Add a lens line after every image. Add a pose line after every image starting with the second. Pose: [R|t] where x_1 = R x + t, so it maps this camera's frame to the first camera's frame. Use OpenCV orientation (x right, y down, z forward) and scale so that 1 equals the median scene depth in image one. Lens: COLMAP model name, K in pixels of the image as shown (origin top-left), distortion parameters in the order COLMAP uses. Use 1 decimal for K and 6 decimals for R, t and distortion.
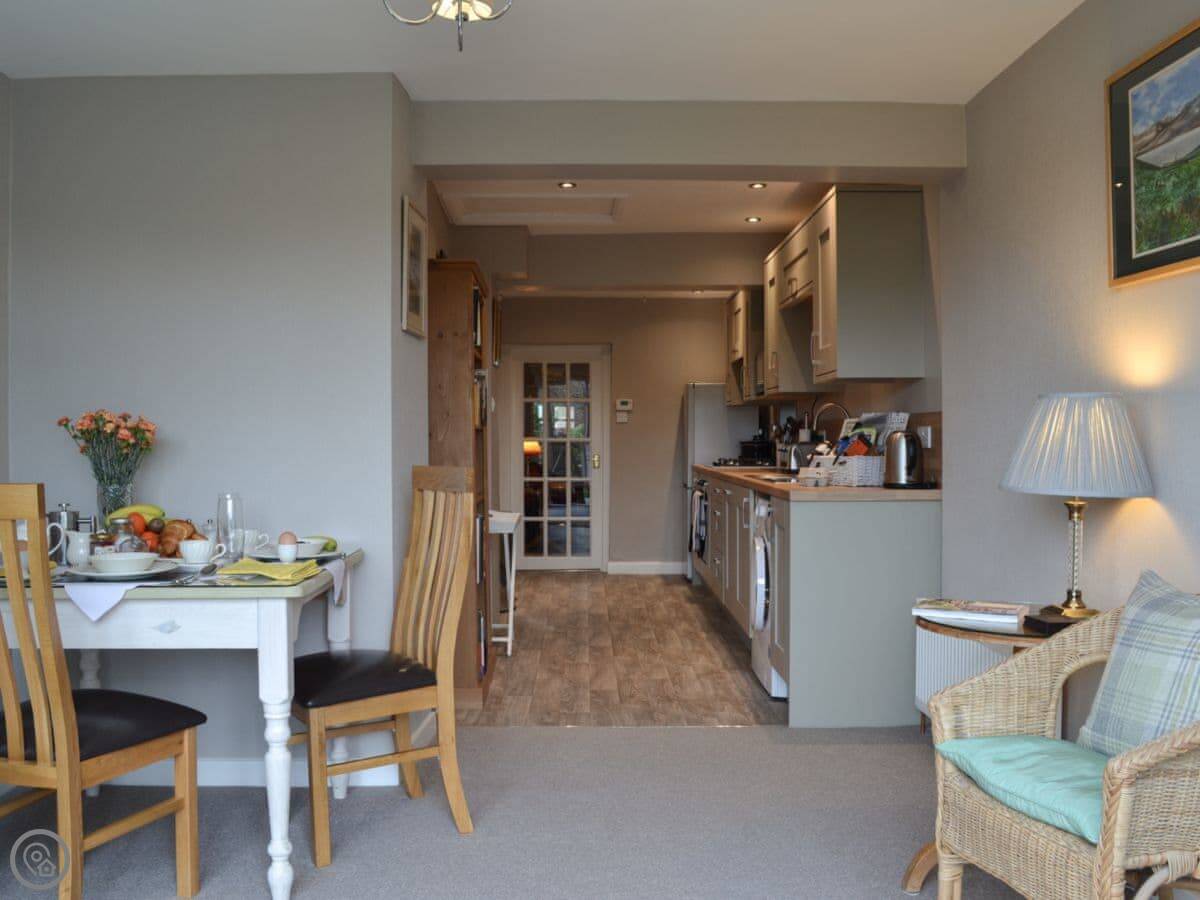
lens RADIAL K [[1520.0, 0, 600.0], [0, 1520.0, 450.0], [0, 0, 1]] dist [-0.021865, -0.026663]
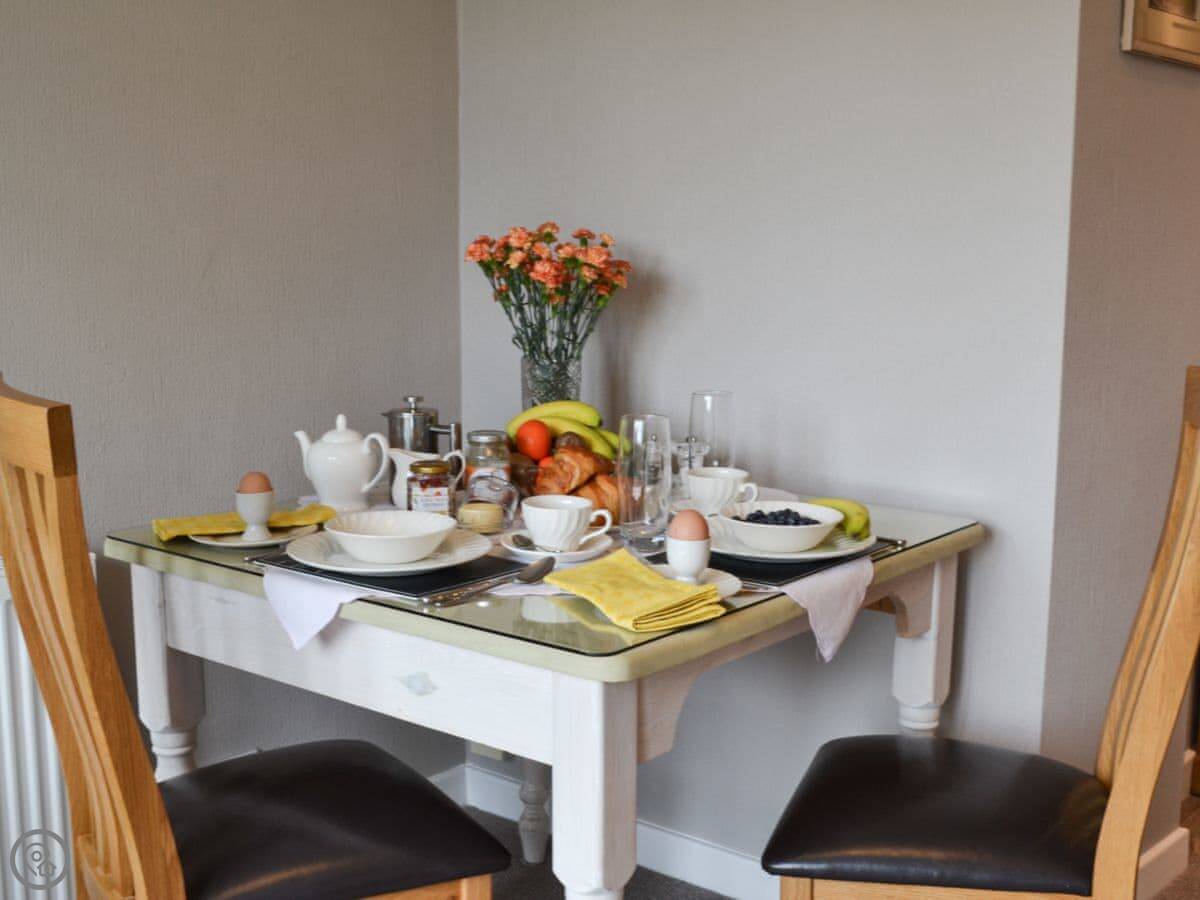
lens RADIAL K [[1520.0, 0, 600.0], [0, 1520.0, 450.0], [0, 0, 1]] dist [-0.021865, -0.026663]
pose [[0.741767, 0.118531, -0.660100, 0.076864], [-0.009580, 0.986030, 0.166291, -0.040835], [0.670589, -0.117026, 0.732541, 0.638766]]
